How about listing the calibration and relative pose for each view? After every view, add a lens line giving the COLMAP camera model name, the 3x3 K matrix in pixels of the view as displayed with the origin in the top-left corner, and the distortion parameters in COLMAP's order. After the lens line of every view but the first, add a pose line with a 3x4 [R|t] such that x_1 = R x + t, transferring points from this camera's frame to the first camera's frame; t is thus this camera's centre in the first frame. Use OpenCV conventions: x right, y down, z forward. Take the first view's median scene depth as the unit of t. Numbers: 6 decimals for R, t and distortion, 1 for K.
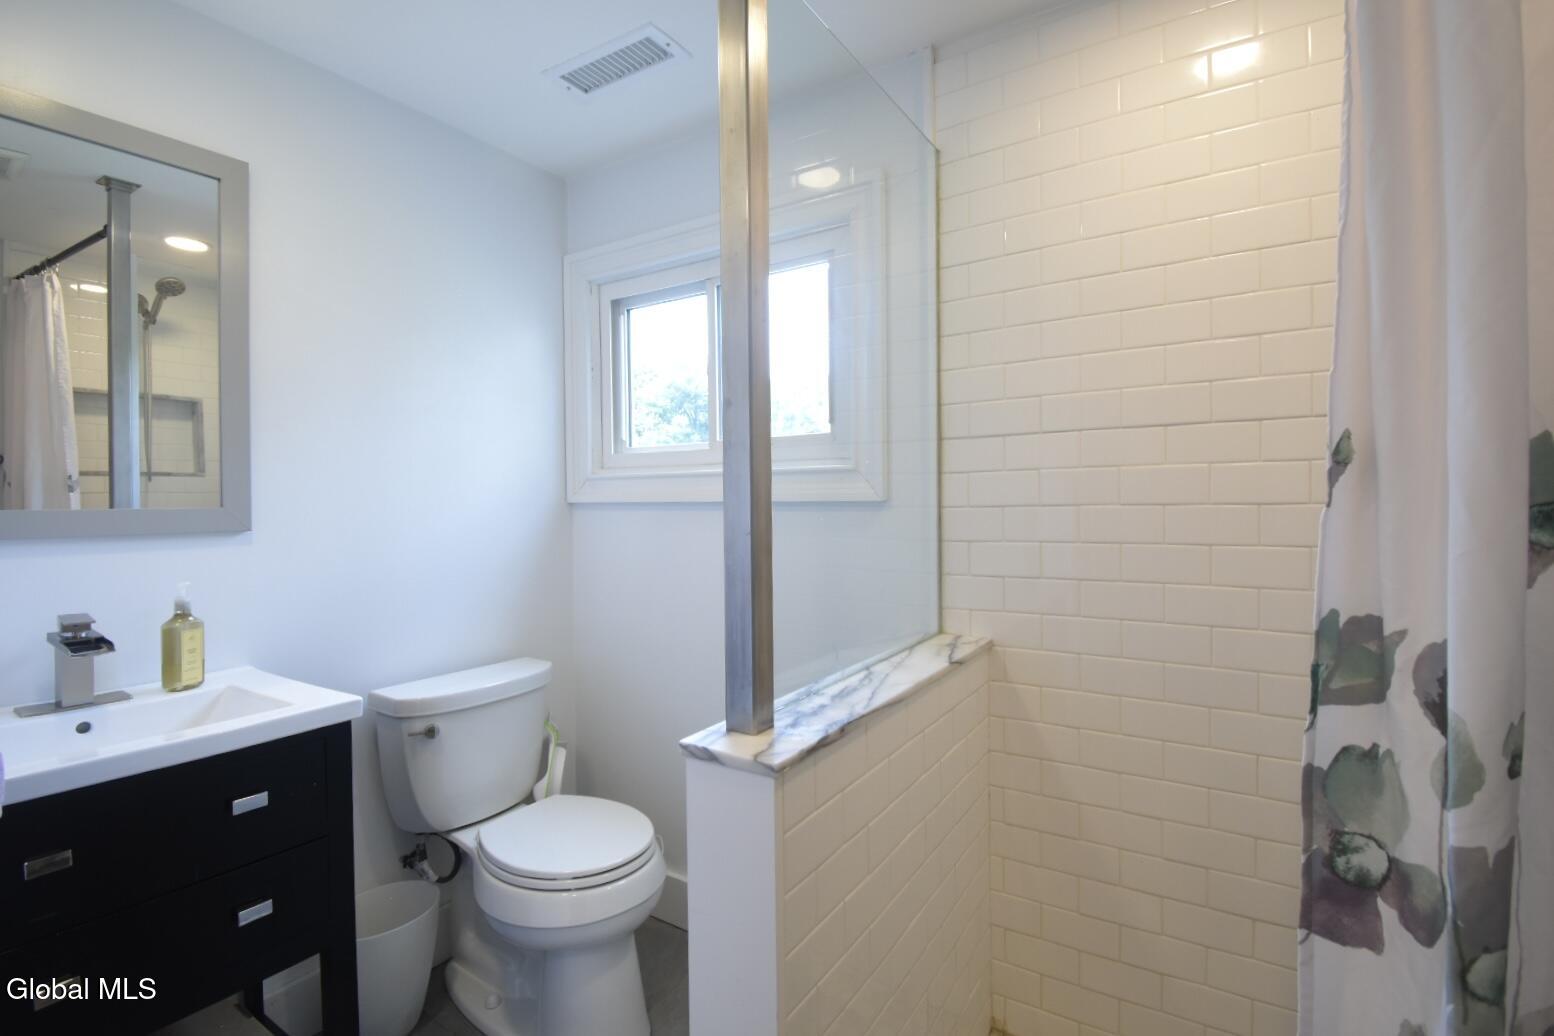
lens RADIAL K [[688.3, 0, 772.5], [0, 688.3, 506.1], [0, 0, 1]] dist [0.016130, -0.023235]
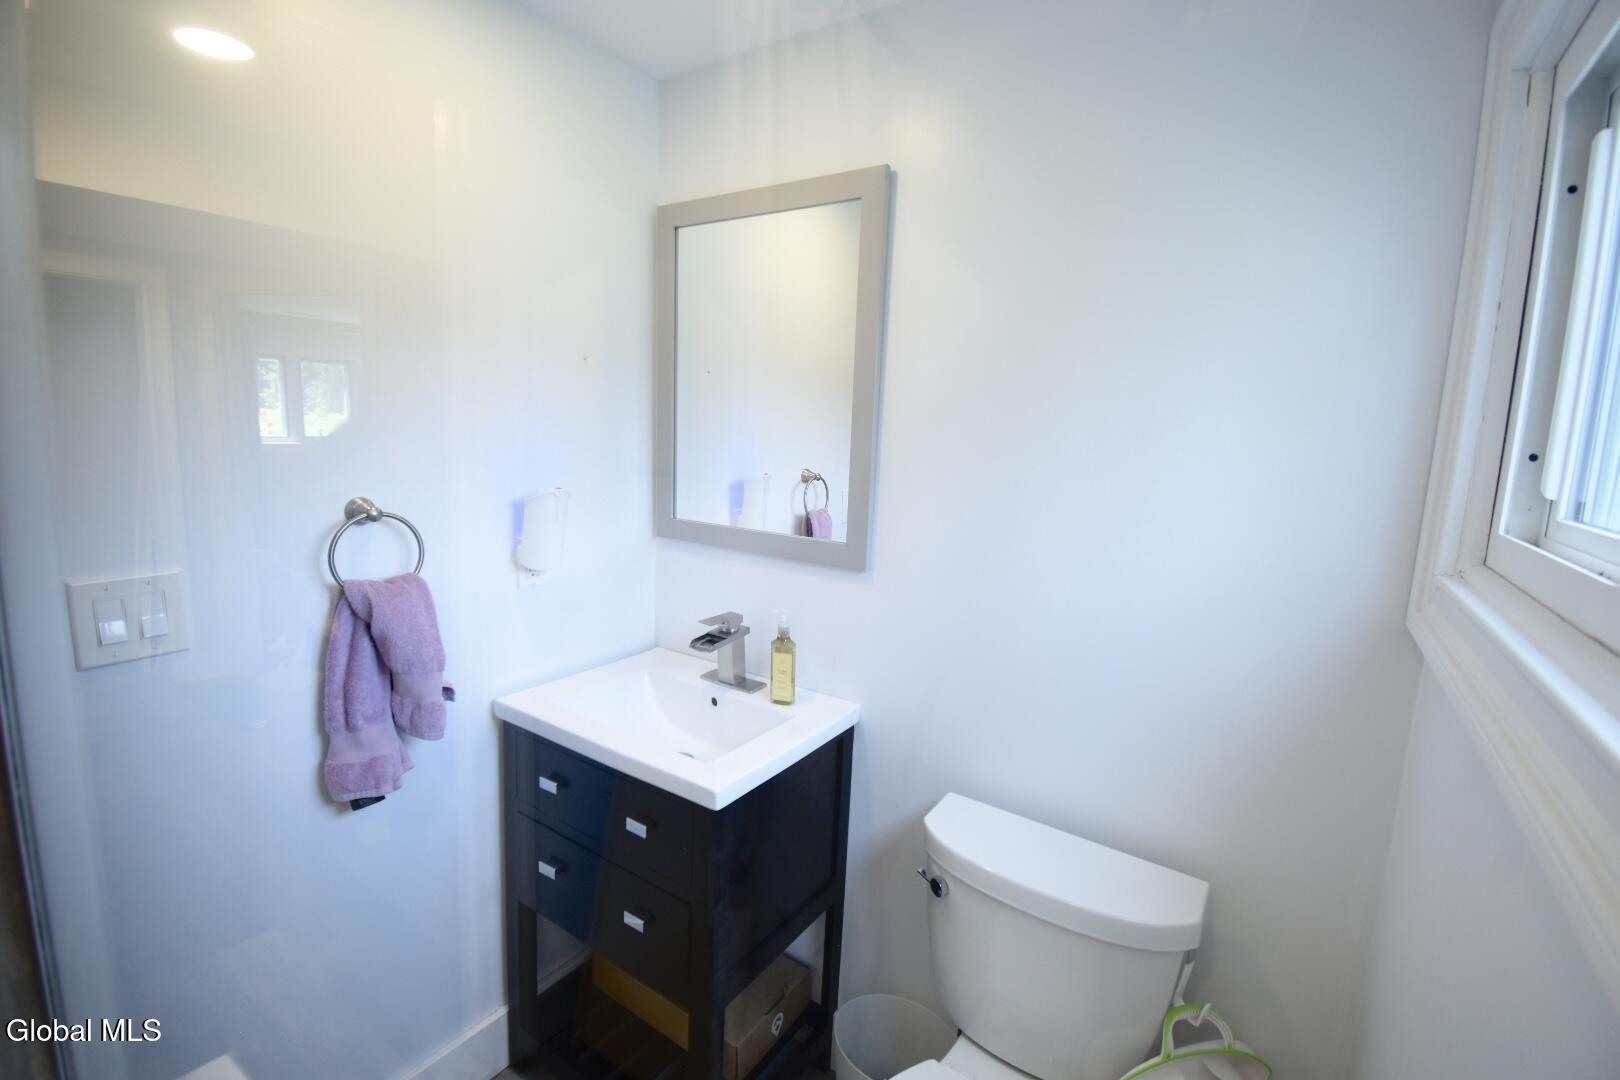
lens RADIAL K [[717.5, 0, 805.3], [0, 717.5, 527.6], [0, 0, 1]] dist [0.016130, -0.023235]
pose [[-0.016001, 0.154818, -0.987813, 0.252774], [-0.049388, 0.986612, 0.155430, -0.197247], [0.998651, 0.051273, -0.008141, 1.033347]]
